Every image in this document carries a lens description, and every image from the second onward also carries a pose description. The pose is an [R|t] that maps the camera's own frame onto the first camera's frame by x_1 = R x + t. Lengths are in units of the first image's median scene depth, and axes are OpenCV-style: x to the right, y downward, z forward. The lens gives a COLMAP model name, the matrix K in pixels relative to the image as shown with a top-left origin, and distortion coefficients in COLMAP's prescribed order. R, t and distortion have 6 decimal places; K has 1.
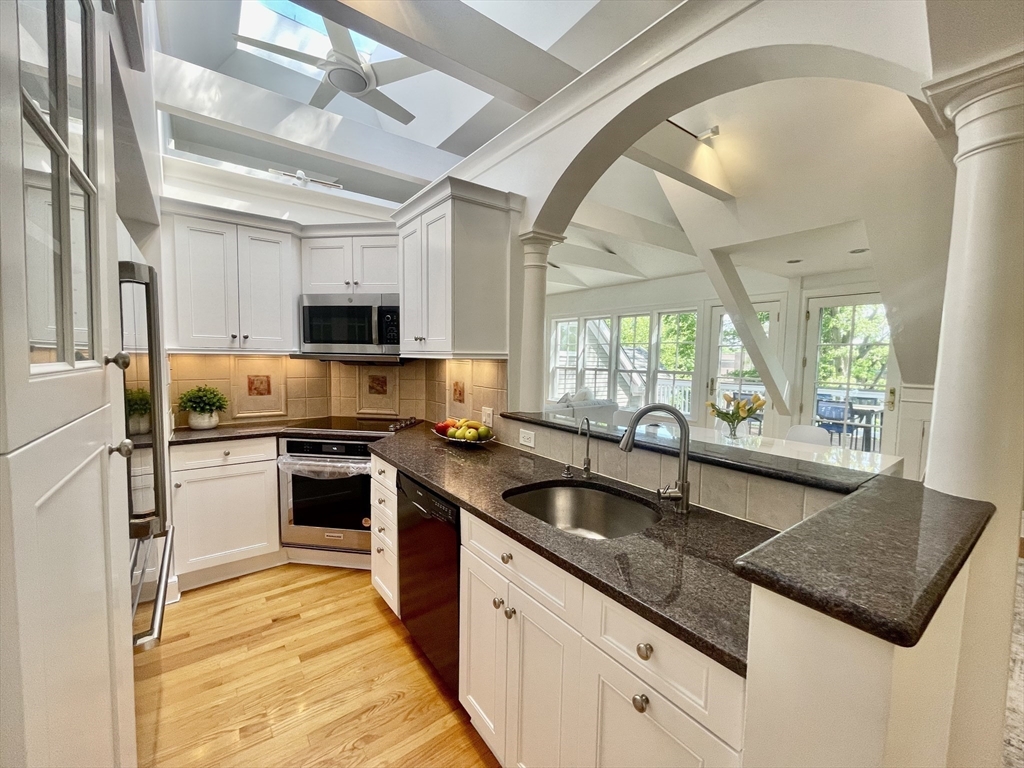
lens RADIAL K [[415.1, 0, 509.6], [0, 415.1, 384.7], [0, 0, 1]] dist [0.002670, -0.000016]
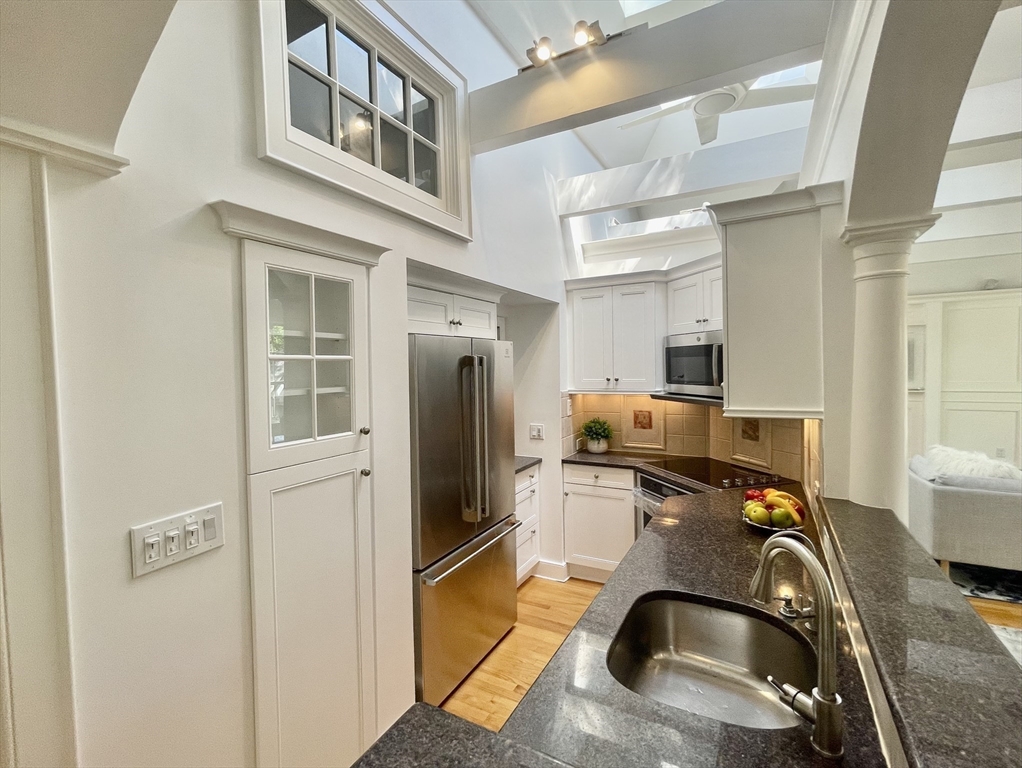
lens RADIAL K [[464.5, 0, 509.3], [0, 464.5, 380.2], [0, 0, 1]] dist [-0.001059, -0.000268]
pose [[0.420751, 0.006414, -0.907154, 0.399922], [-0.040278, 0.999121, -0.011618, -0.081471], [0.906282, 0.041427, 0.420639, 0.172302]]
